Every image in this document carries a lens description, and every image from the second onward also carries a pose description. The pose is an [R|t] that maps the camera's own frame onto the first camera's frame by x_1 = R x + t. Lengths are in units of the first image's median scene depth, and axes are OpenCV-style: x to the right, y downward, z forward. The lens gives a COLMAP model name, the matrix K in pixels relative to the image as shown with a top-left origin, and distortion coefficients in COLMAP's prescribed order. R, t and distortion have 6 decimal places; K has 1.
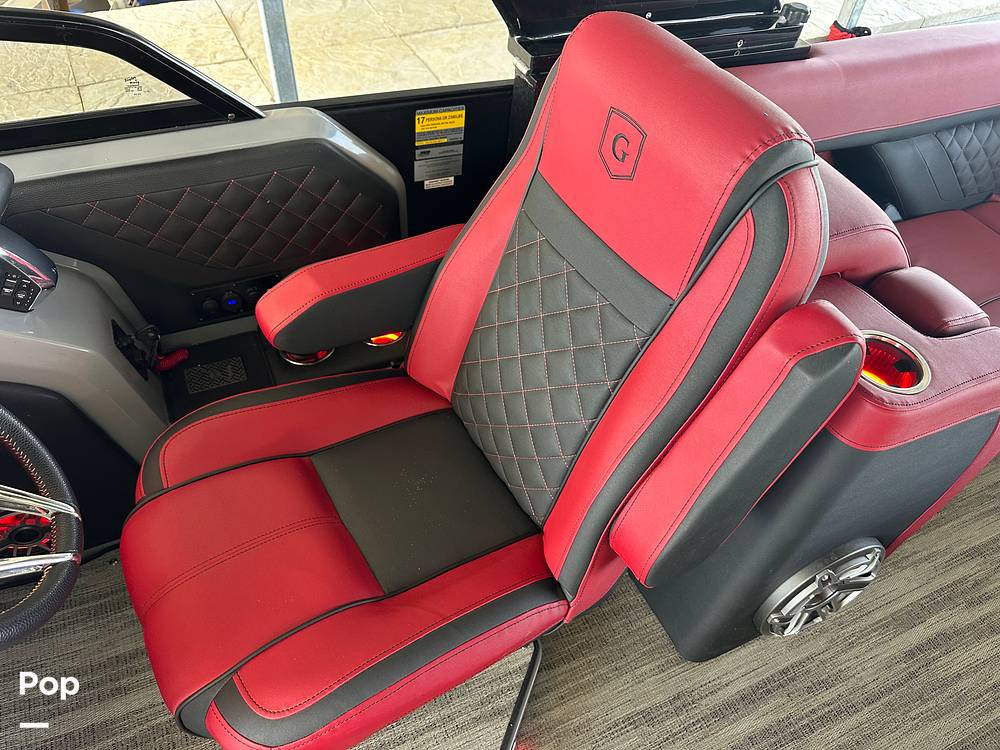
lens RADIAL K [[719.8, 0, 495.7], [0, 719.8, 380.4], [0, 0, 1]] dist [0.037649, -0.035858]
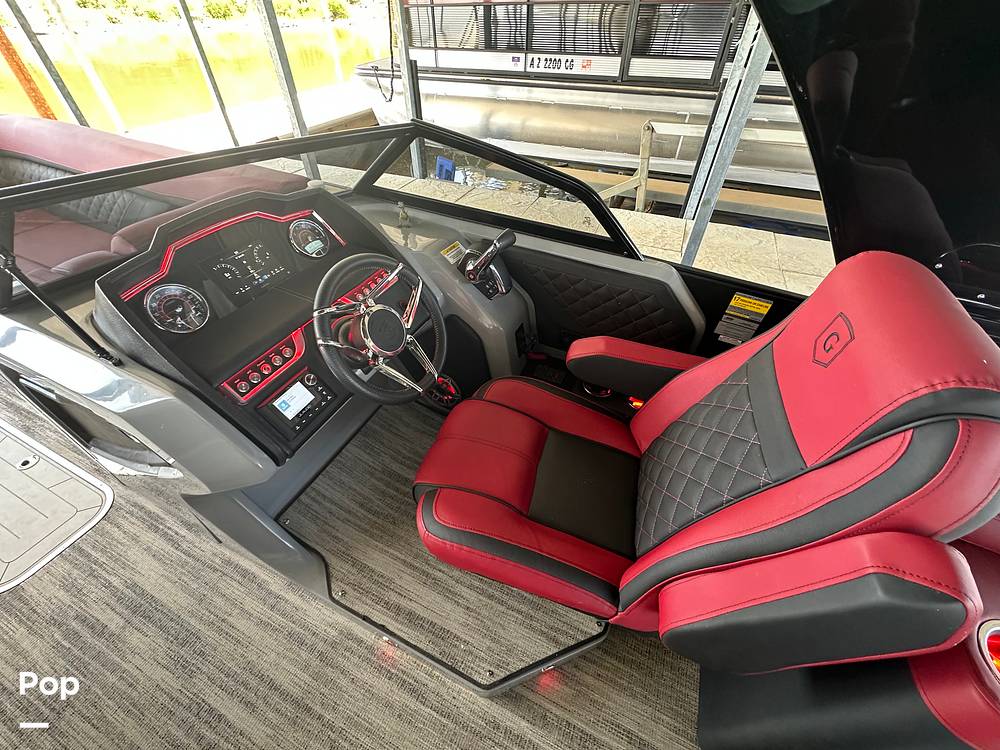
lens RADIAL K [[399.8, 0, 498.0], [0, 399.8, 375.8], [0, 0, 1]] dist [-0.003948, 0.000800]
pose [[0.652138, 0.479749, -0.586990, 0.183256], [-0.550824, 0.831853, 0.067917, 0.000433], [0.520872, 0.279037, 0.806741, 0.118935]]
